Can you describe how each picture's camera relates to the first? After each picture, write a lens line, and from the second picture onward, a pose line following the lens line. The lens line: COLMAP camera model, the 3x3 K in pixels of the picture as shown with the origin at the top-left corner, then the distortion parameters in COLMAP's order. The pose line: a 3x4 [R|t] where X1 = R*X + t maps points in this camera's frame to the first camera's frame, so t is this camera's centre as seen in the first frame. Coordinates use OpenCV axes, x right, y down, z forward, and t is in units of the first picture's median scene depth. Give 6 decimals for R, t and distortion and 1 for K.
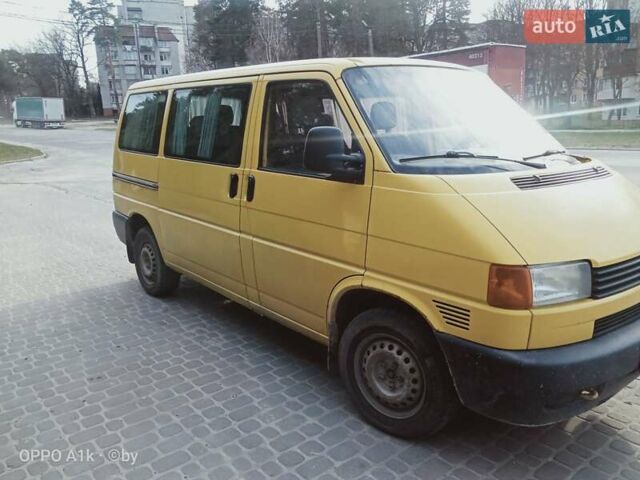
lens RADIAL K [[648.1, 0, 320.0], [0, 648.1, 240.0], [0, 0, 1]] dist [0.071274, -0.021573]
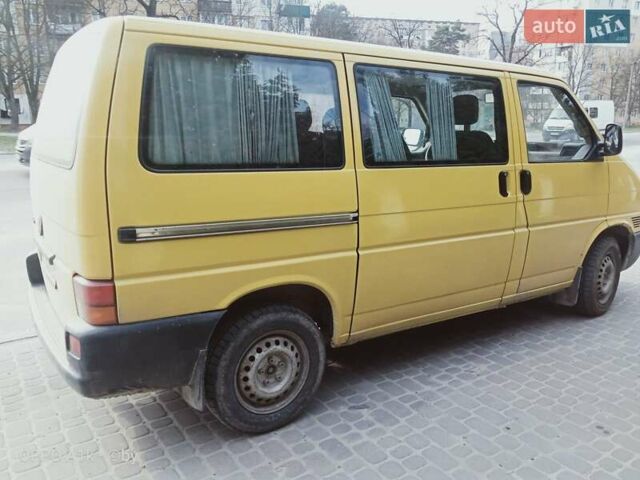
lens RADIAL K [[648.1, 0, 320.0], [0, 648.1, 240.0], [0, 0, 1]] dist [0.071274, -0.021573]
pose [[-0.090564, -0.175441, 0.980316, -0.989055], [0.160691, 0.968888, 0.188240, -0.212239], [-0.982841, 0.174576, -0.059555, 1.247543]]
